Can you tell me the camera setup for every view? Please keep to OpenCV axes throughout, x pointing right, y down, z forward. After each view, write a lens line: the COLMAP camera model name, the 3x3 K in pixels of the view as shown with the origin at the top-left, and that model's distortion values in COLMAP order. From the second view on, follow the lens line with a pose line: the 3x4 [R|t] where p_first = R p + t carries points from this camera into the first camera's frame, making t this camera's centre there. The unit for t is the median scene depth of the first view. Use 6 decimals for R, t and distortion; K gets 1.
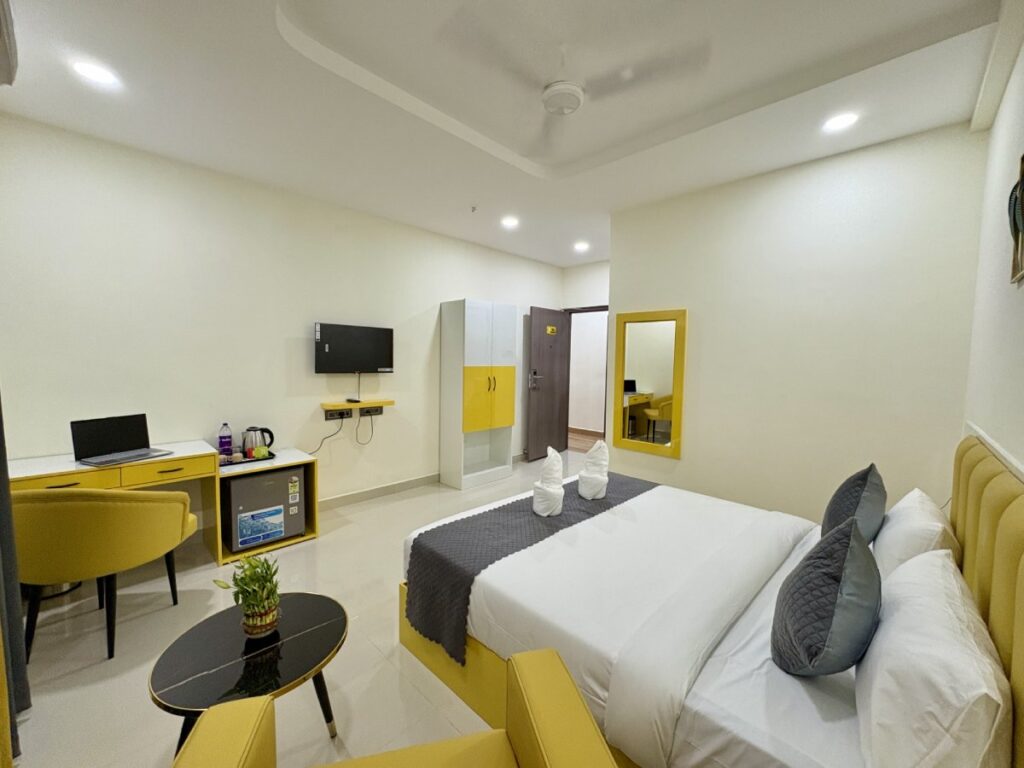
lens RADIAL K [[408.6, 0, 512.0], [0, 408.6, 384.0], [0, 0, 1]] dist [-0.000111, 0.000468]
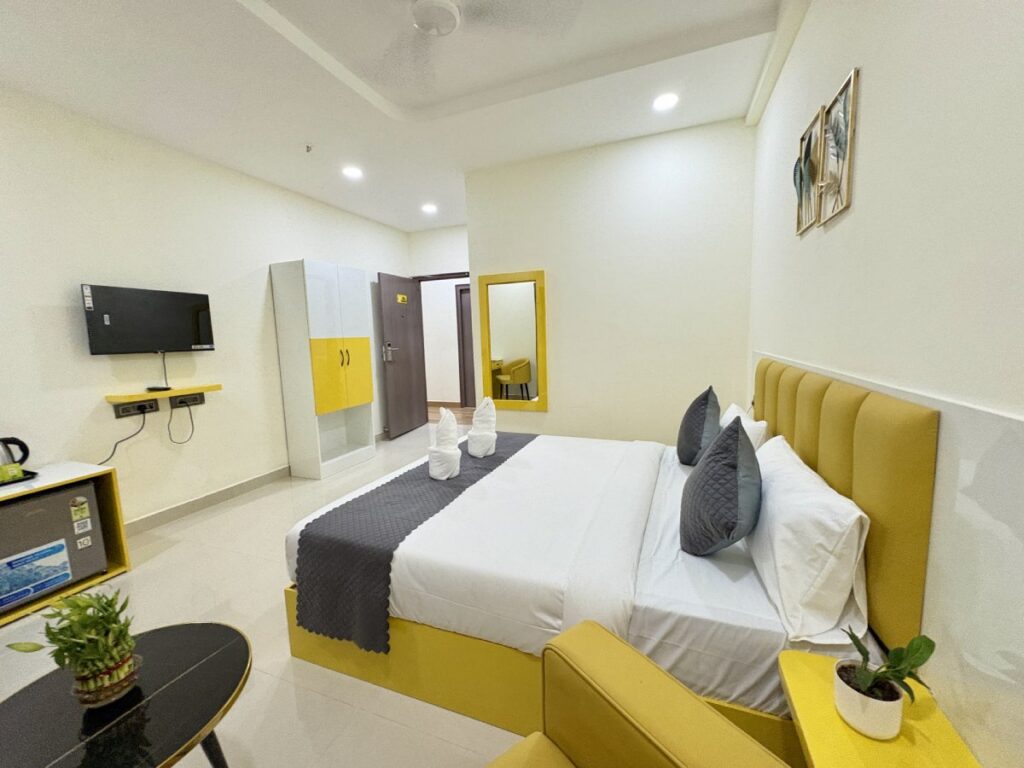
lens RADIAL K [[408.6, 0, 512.0], [0, 408.6, 384.0], [0, 0, 1]] dist [-0.000111, 0.000468]
pose [[0.921374, -0.093128, 0.377356, -0.084037], [0.072969, 0.995054, 0.067403, 0.036239], [-0.381767, -0.034568, 0.923612, 0.049950]]
